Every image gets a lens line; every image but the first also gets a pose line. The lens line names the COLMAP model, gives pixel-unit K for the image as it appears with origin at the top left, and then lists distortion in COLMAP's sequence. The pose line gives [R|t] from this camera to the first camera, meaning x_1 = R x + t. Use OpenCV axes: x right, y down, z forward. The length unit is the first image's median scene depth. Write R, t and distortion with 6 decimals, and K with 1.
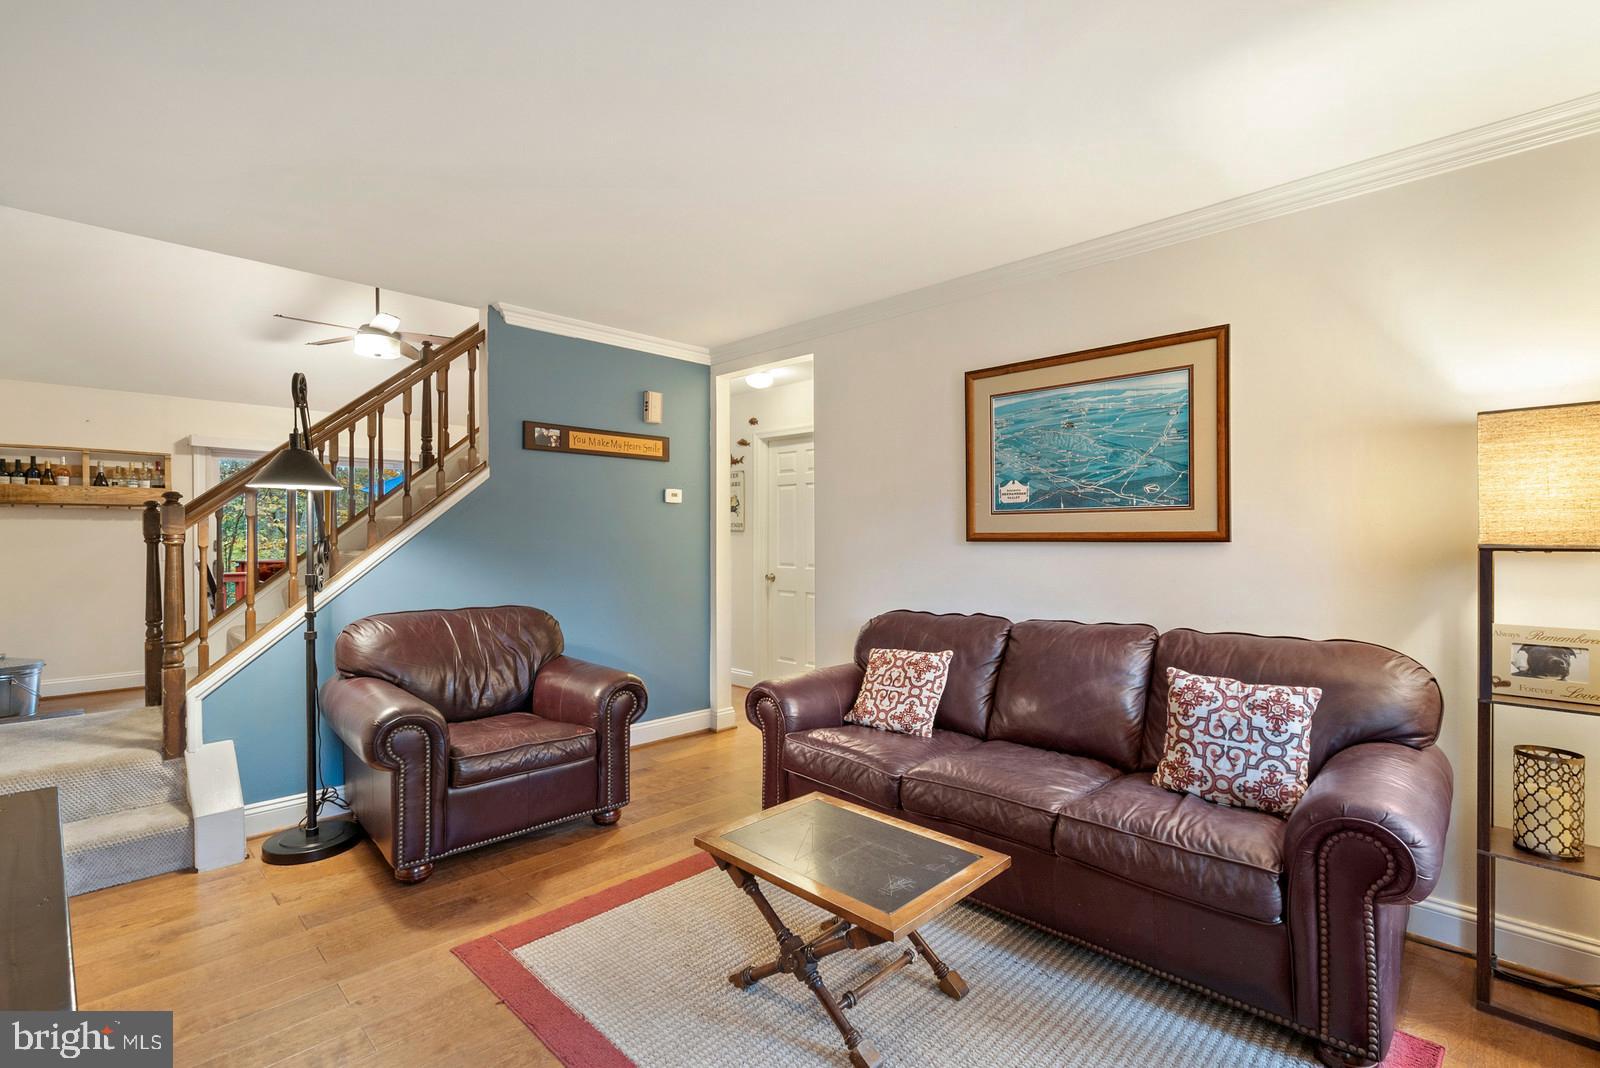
lens RADIAL K [[743.8, 0, 788.6], [0, 743.8, 541.2], [0, 0, 1]] dist [-0.008417, 0.003781]
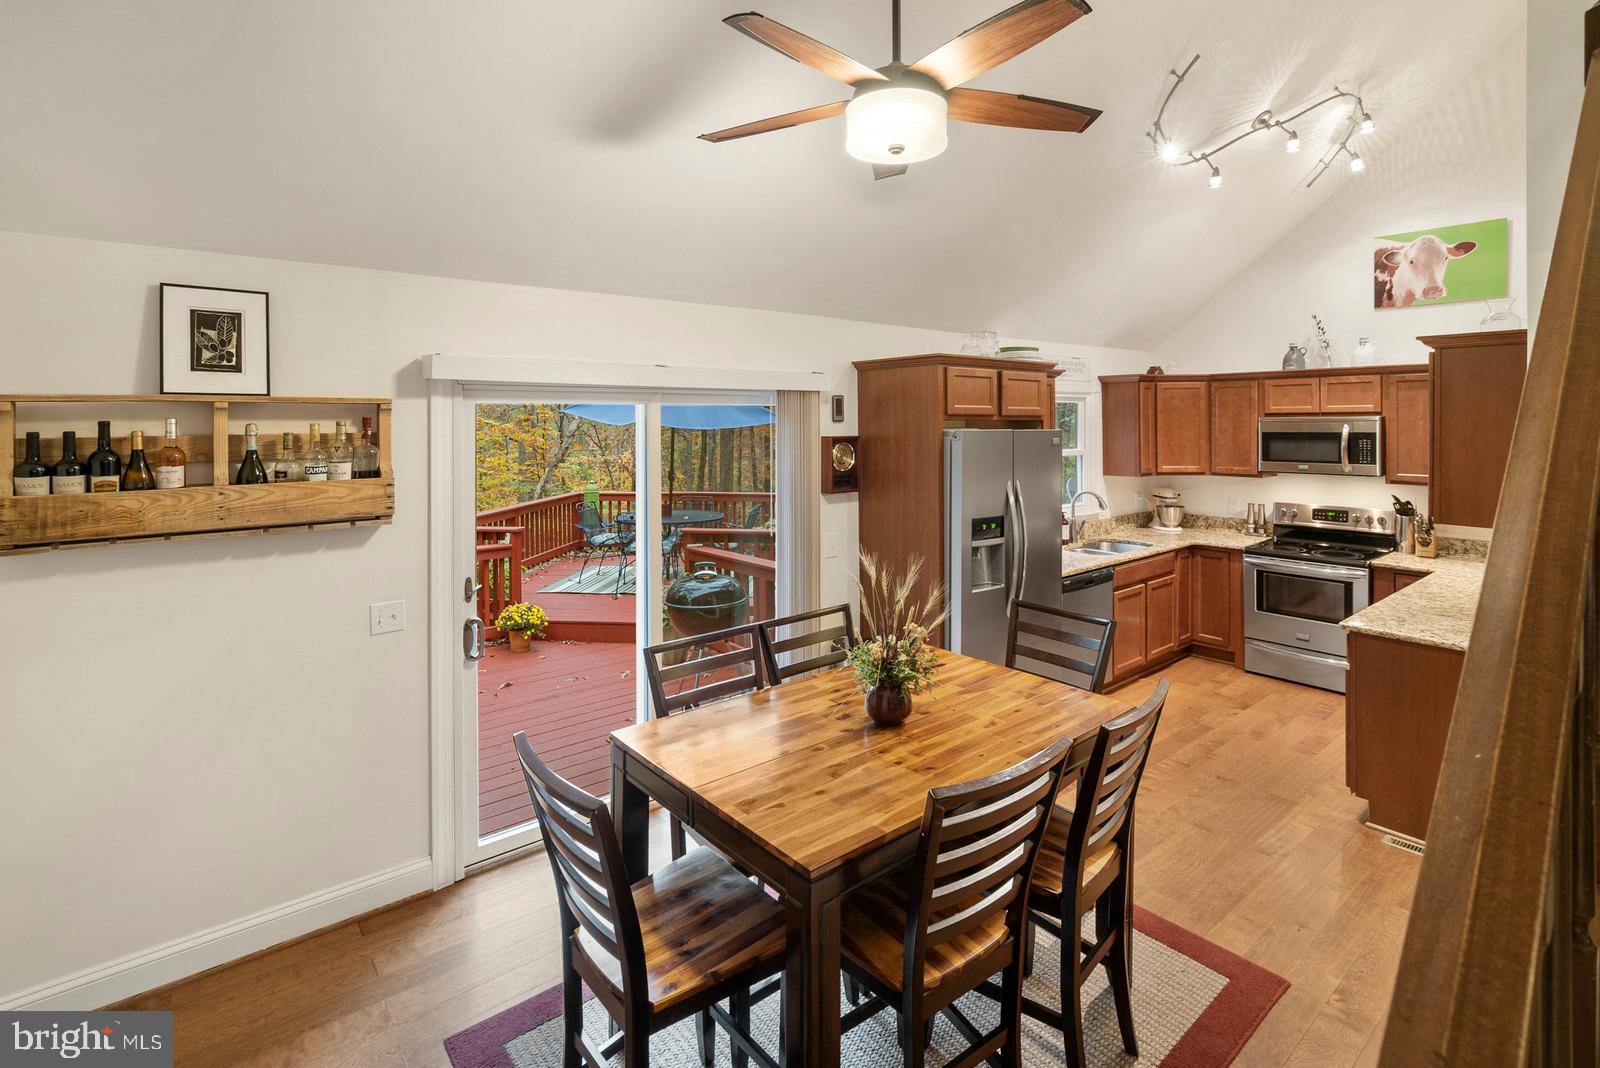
lens RADIAL K [[793.4, 0, 778.3], [0, 793.4, 421.7], [0, 0, 1]] dist [-0.001836, 0.001551]
pose [[0.993866, 0.001750, -0.110578, -0.584840], [-0.002533, 0.999973, -0.006945, -0.107409], [0.110563, 0.007182, 0.993843, 0.588042]]
